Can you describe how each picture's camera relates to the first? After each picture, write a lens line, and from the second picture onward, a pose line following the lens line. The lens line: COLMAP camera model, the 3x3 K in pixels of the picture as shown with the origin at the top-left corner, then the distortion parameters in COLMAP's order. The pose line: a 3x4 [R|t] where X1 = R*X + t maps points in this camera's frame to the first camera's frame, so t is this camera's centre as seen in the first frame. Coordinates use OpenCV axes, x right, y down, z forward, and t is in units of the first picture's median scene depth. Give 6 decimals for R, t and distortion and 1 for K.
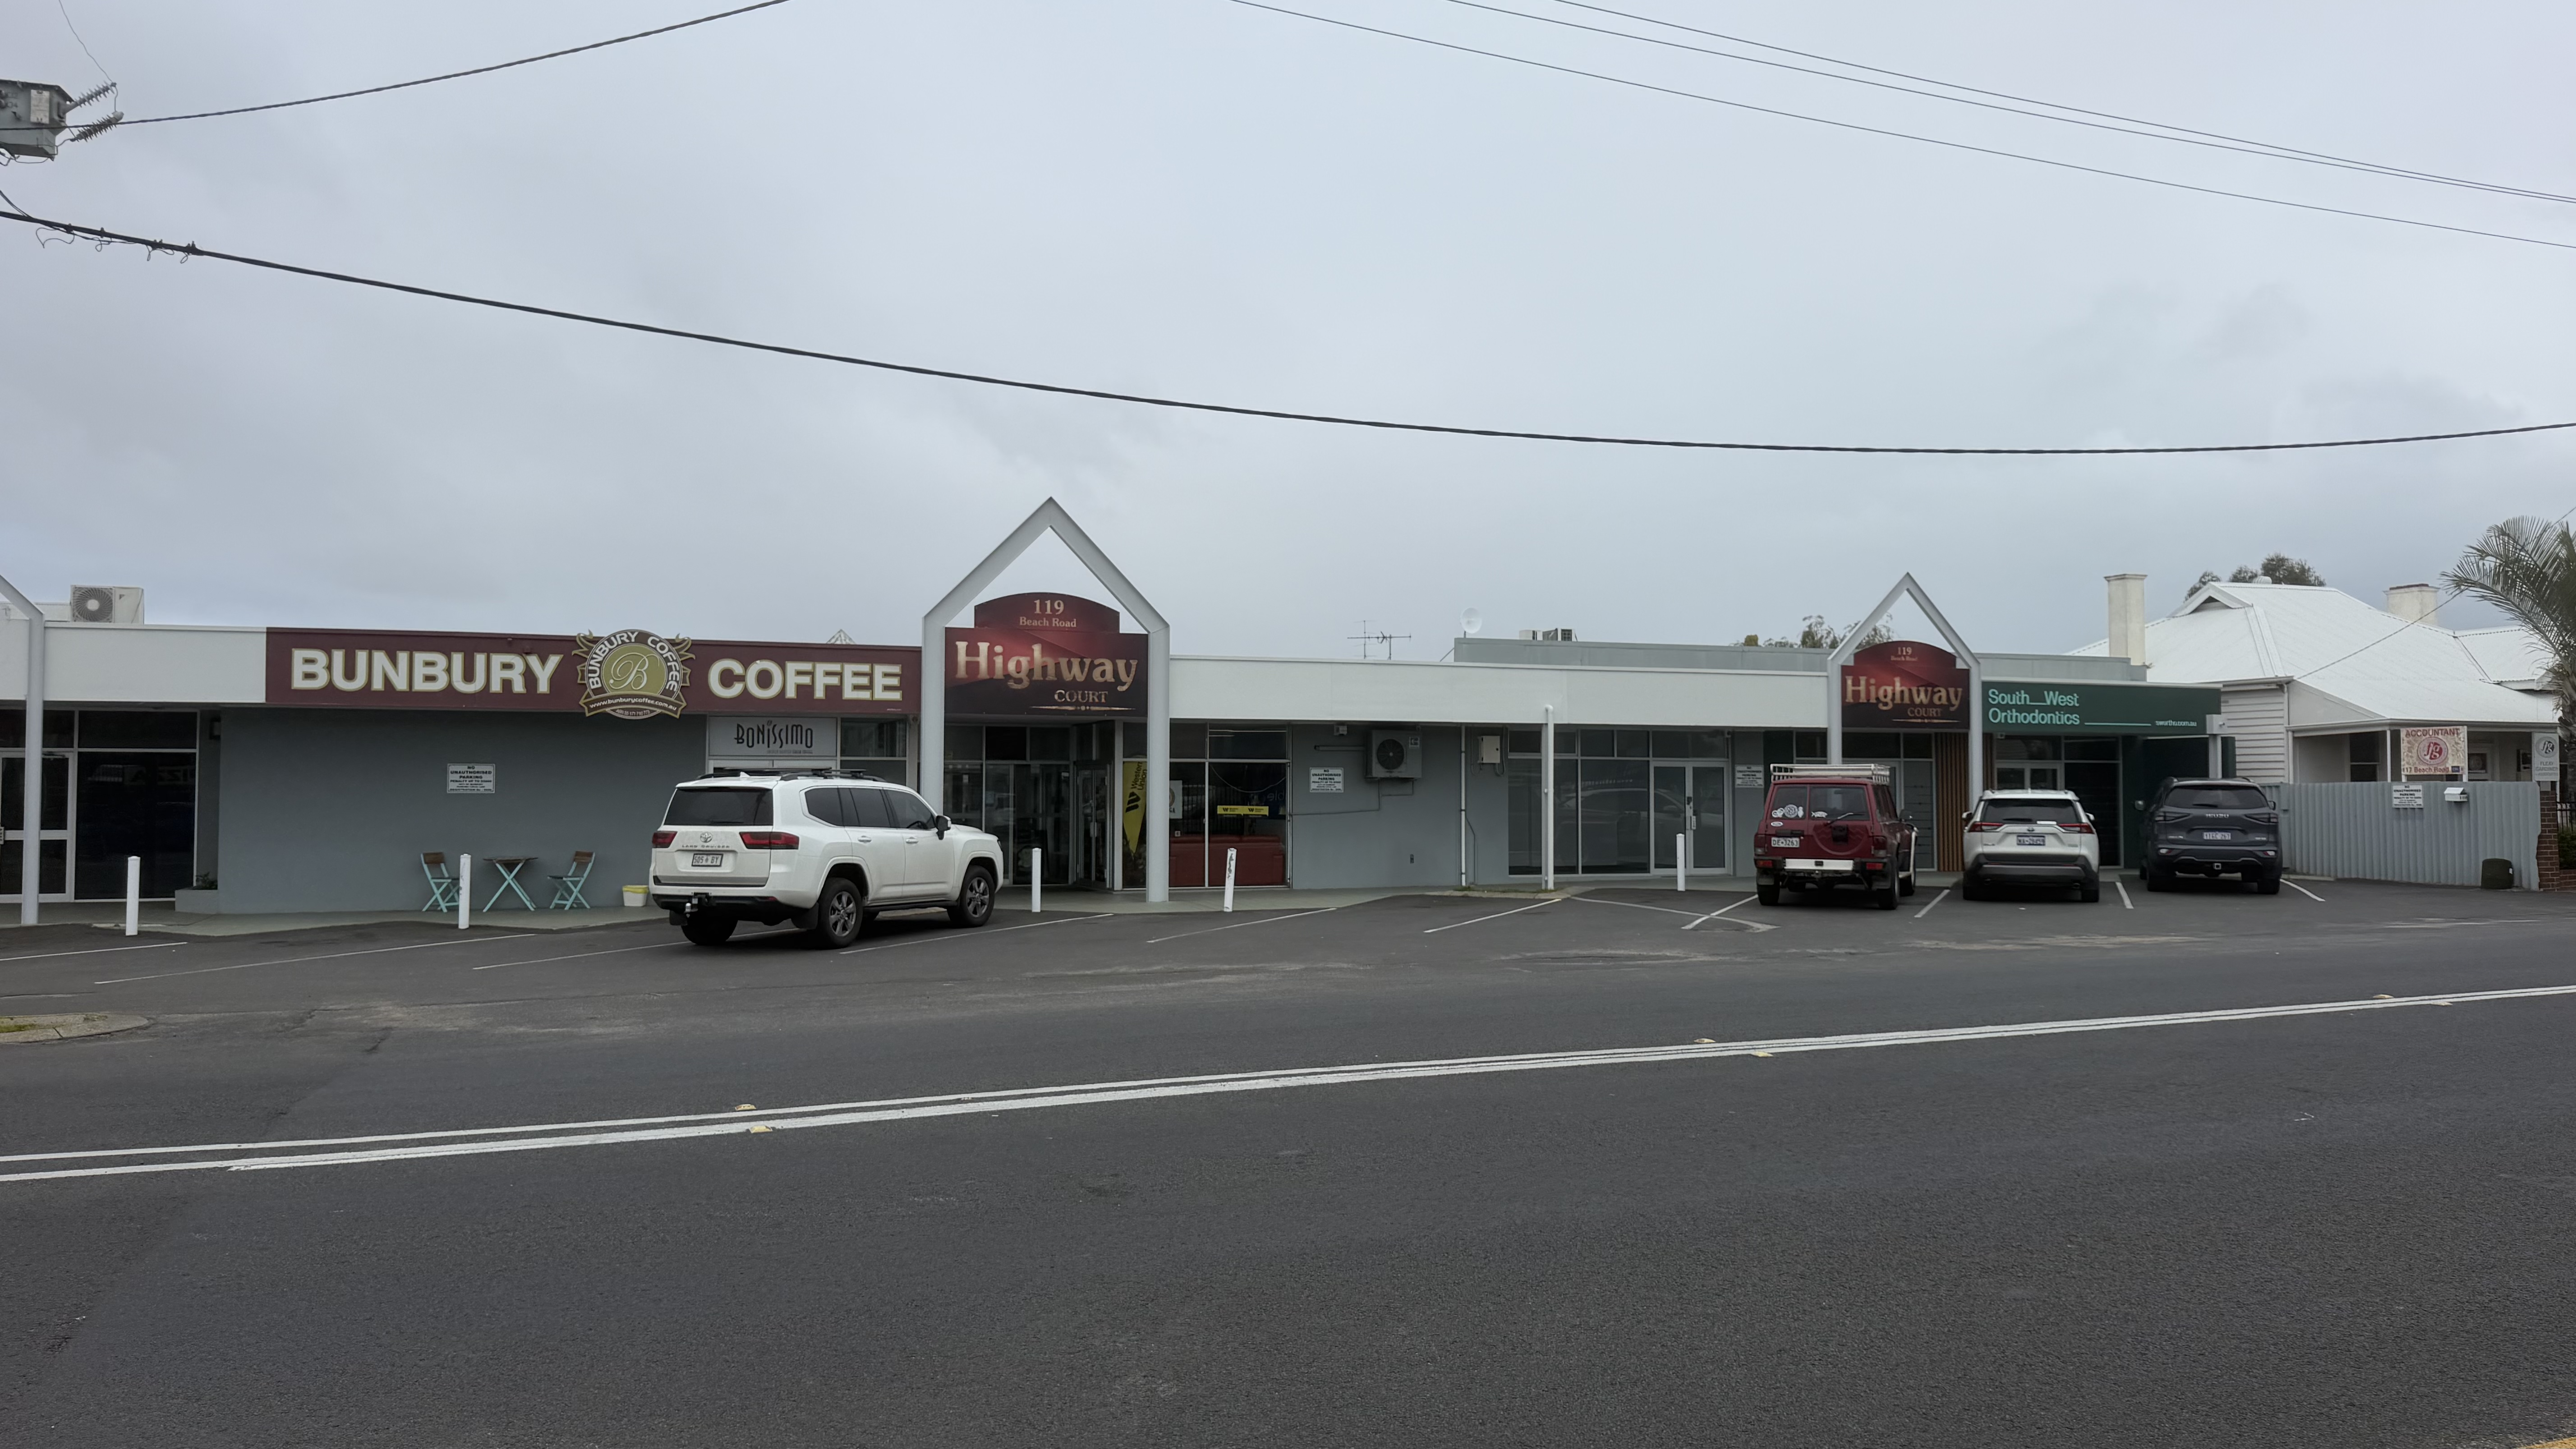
lens RADIAL K [[1788.2, 0, 1276.7], [0, 1788.2, 724.6], [0, 0, 1]] dist [0.090097, -0.148949]
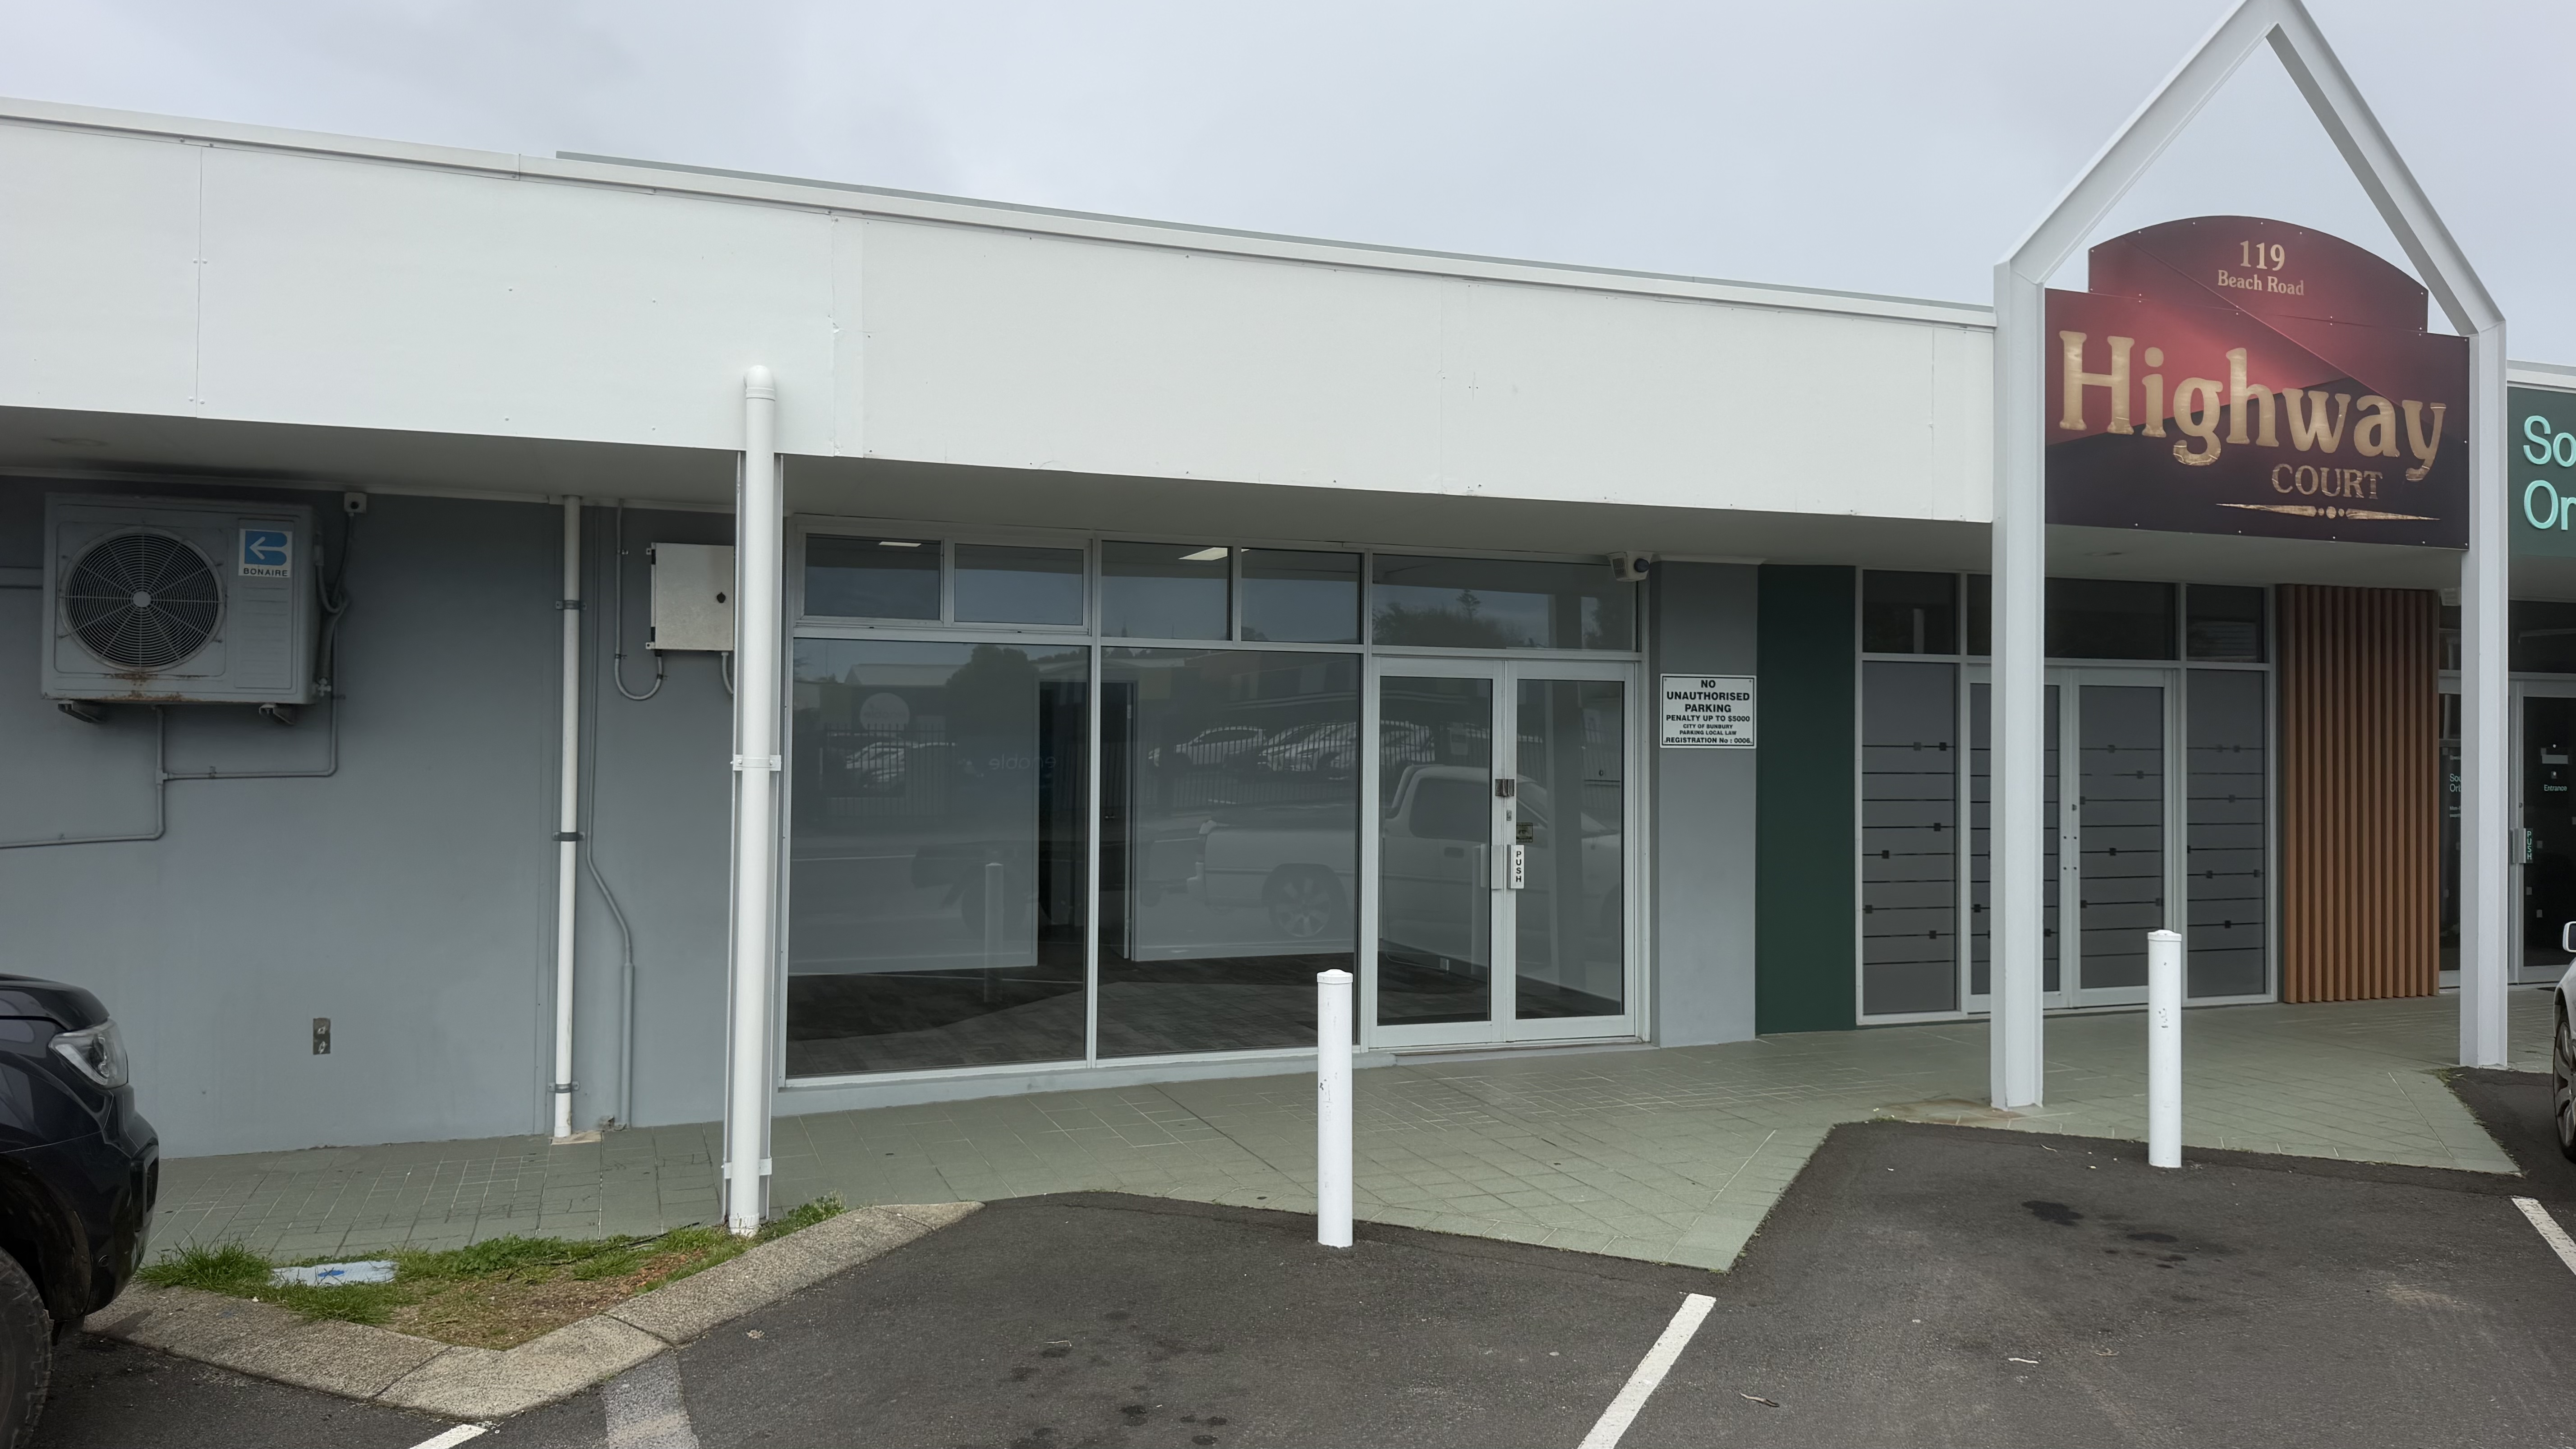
lens RADIAL K [[1667.6, 0, 1353.8], [0, 1667.6, 711.1], [0, 0, 1]] dist [0.076115, -0.094307]
pose [[0.999620, 0.007480, 0.026539, 0.212552], [-0.008123, 0.999674, 0.024198, 0.024109], [-0.026350, -0.024405, 0.999355, 0.777269]]
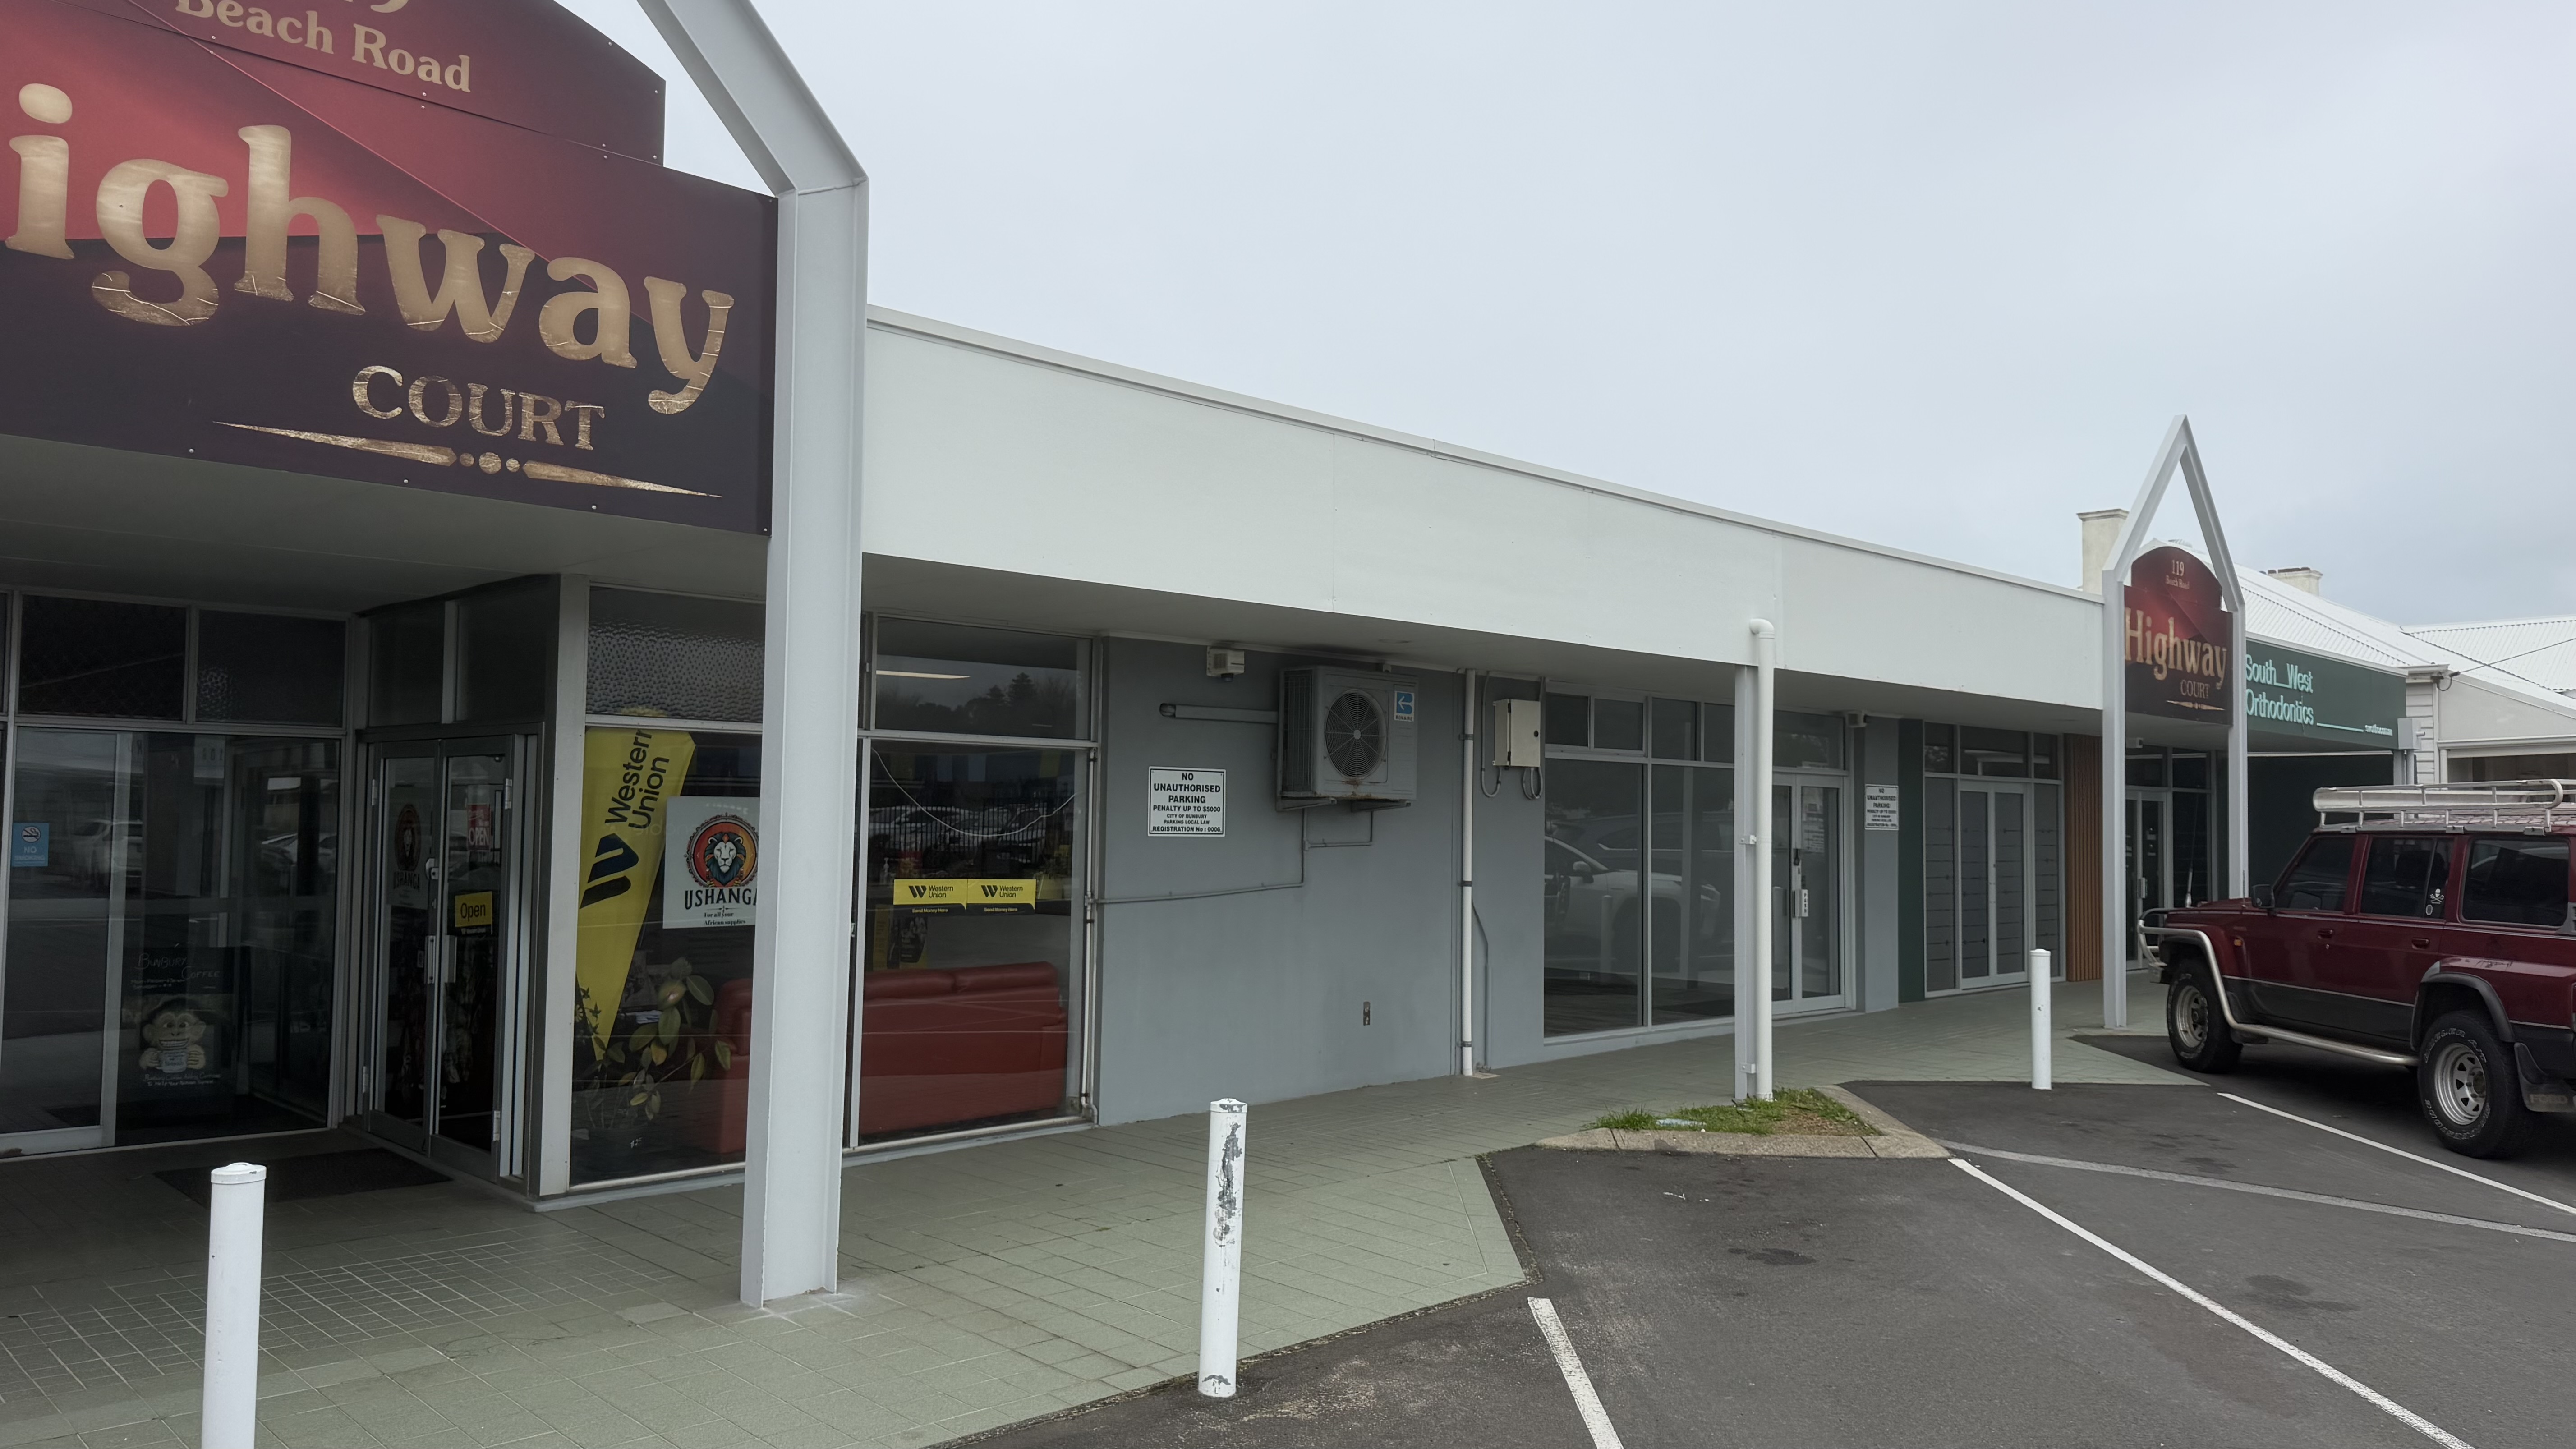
lens RADIAL K [[1738.8, 0, 1294.1], [0, 1738.8, 746.8], [0, 0, 1]] dist [-0.005604, -0.006852]
pose [[0.905431, 0.027333, 0.423613, -0.097076], [-0.024081, 0.999625, -0.013029, 0.023892], [-0.423811, 0.001595, 0.905749, 0.682528]]
